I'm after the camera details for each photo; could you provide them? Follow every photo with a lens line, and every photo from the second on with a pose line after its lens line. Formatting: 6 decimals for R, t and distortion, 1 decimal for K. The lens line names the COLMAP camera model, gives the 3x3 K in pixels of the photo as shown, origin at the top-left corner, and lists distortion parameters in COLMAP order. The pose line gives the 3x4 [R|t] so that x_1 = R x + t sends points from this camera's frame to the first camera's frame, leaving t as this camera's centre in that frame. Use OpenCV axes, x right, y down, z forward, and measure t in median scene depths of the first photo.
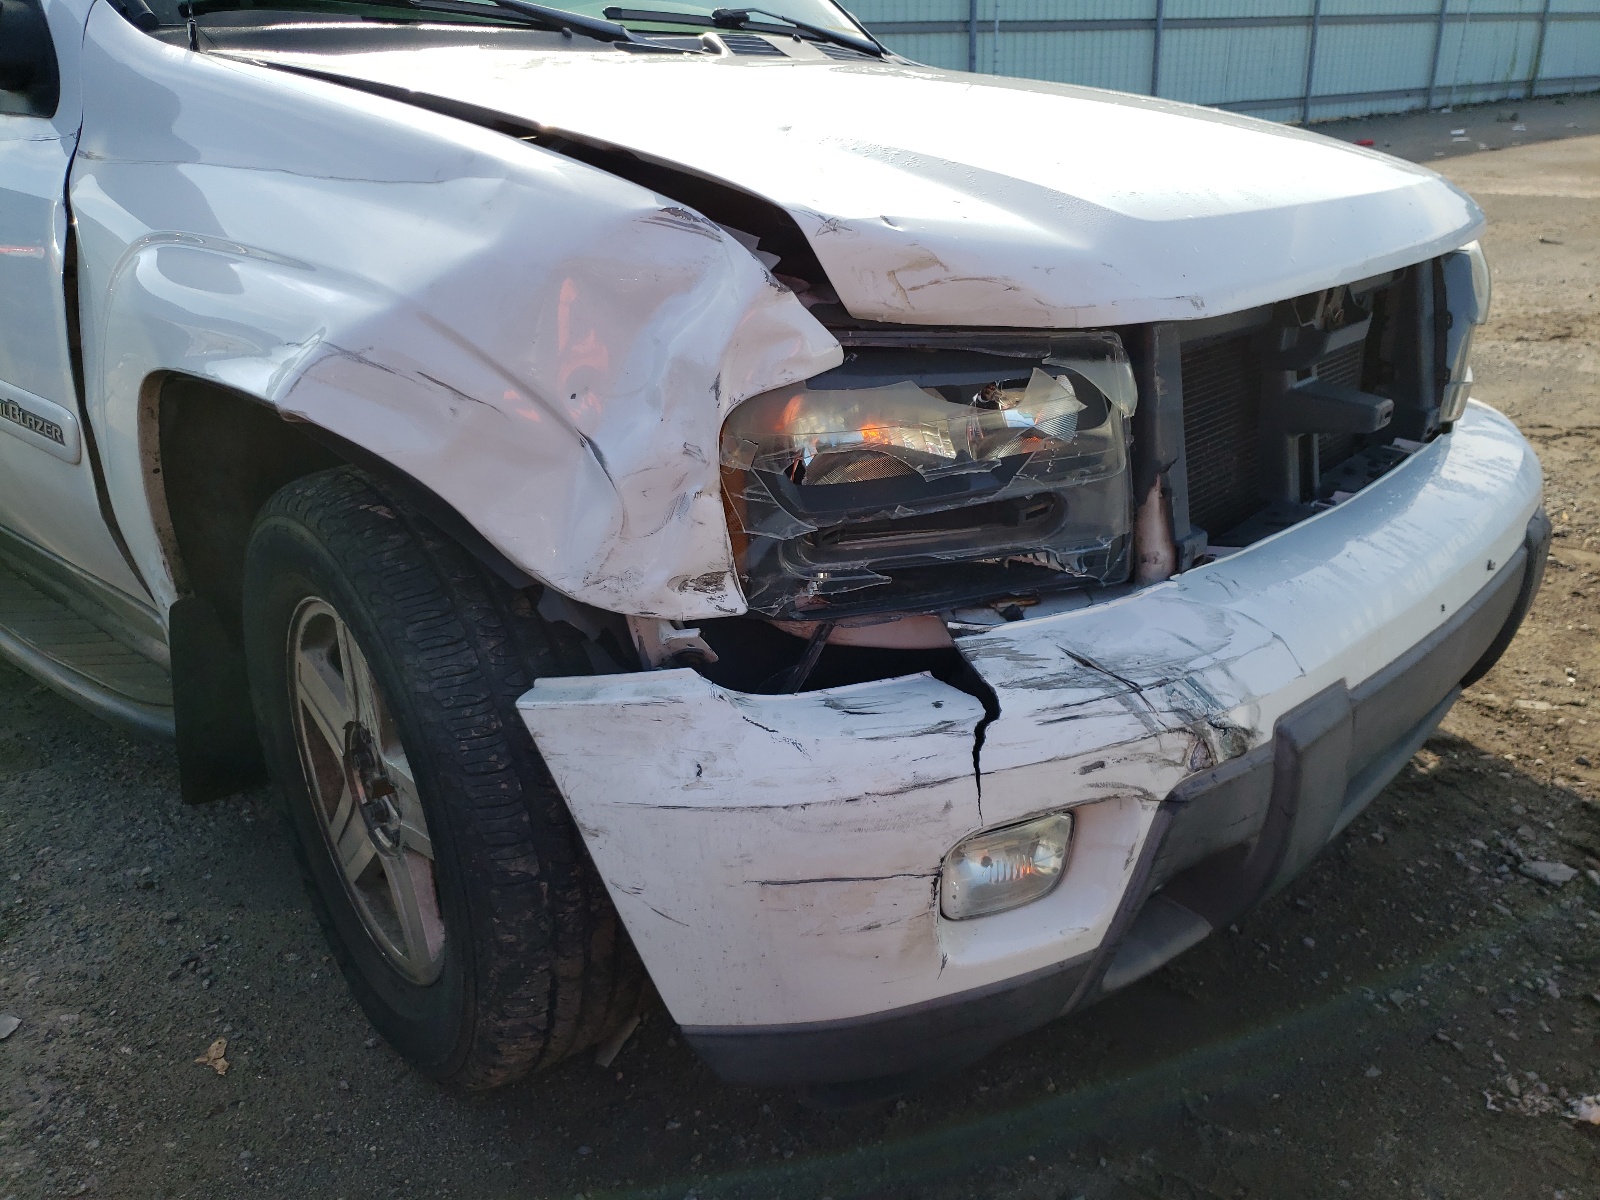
lens RADIAL K [[1196.2, 0, 800.0], [0, 1196.2, 600.0], [0, 0, 1]] dist [0.018979, 0.003920]
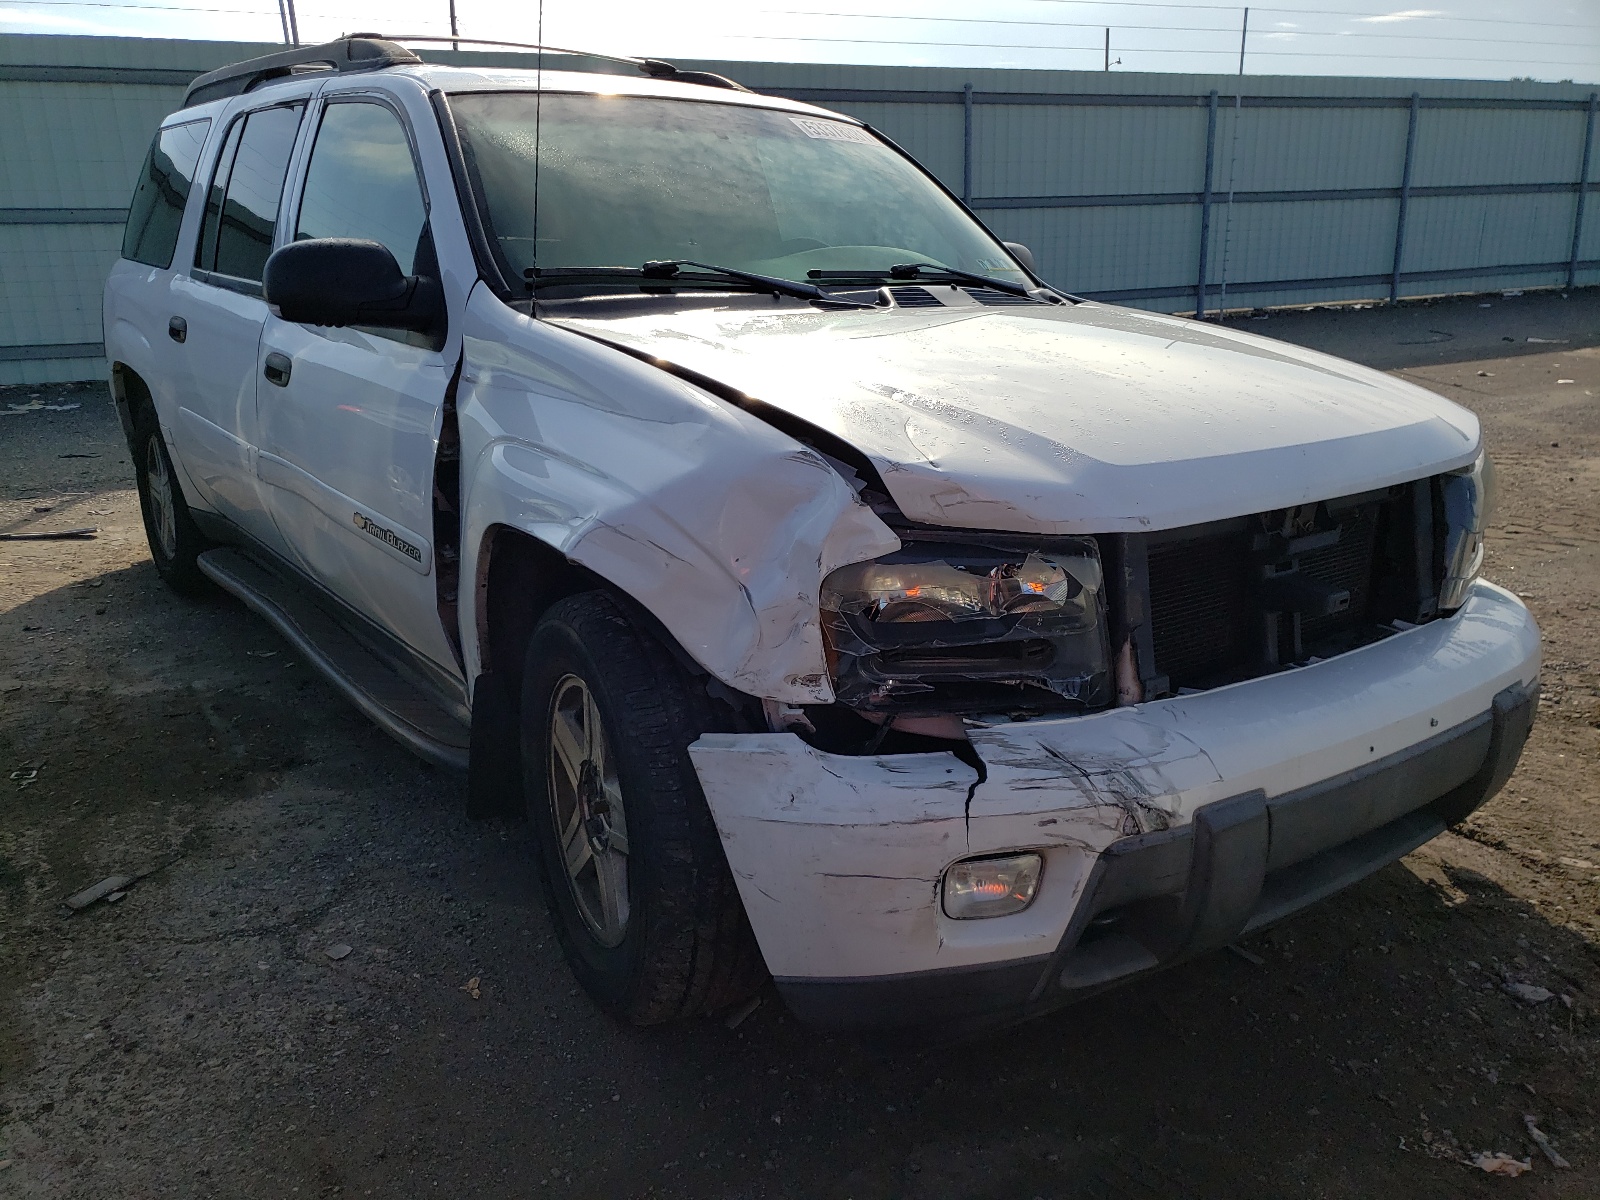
lens RADIAL K [[1196.2, 0, 800.0], [0, 1196.2, 600.0], [0, 0, 1]] dist [0.018979, 0.003920]
pose [[0.979896, 0.066438, -0.188124, 0.186113], [-0.086081, 0.991433, -0.098241, 0.033951], [0.179985, 0.112460, 0.977220, -0.516567]]
